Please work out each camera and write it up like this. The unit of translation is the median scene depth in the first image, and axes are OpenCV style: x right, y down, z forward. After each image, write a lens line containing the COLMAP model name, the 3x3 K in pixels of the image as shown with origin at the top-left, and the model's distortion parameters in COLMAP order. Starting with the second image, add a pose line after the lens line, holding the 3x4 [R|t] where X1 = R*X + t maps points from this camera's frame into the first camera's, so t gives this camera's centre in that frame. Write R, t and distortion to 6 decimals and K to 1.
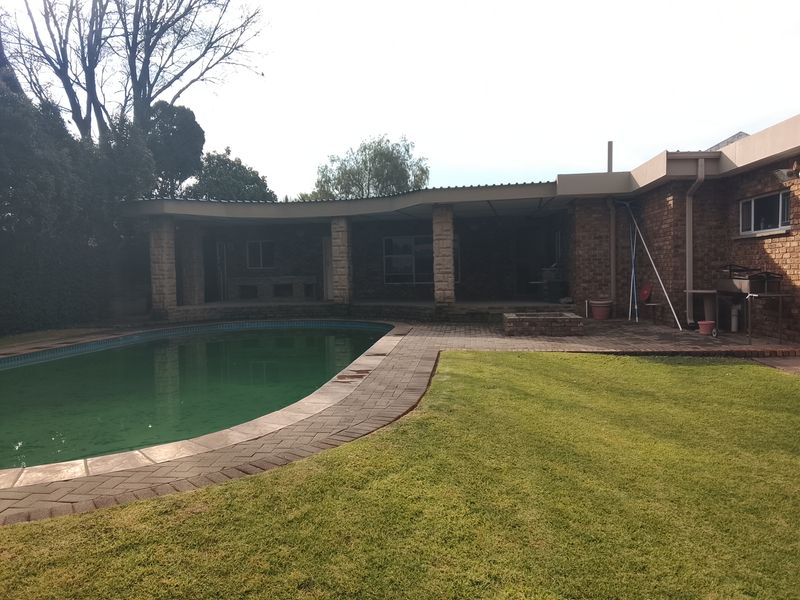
lens RADIAL K [[619.2, 0, 408.3], [0, 619.2, 298.7], [0, 0, 1]] dist [0.092548, -0.146228]
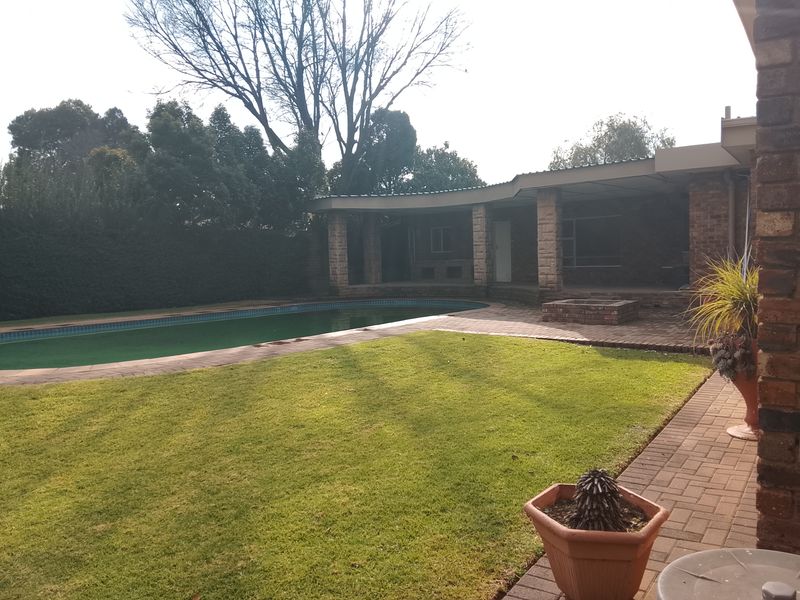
lens RADIAL K [[619.2, 0, 408.3], [0, 619.2, 298.7], [0, 0, 1]] dist [0.092548, -0.146228]
pose [[0.869090, 0.033215, -0.493538, 0.333002], [-0.017839, 0.999199, 0.035832, -0.006205], [0.494332, -0.022337, 0.868986, 0.014079]]
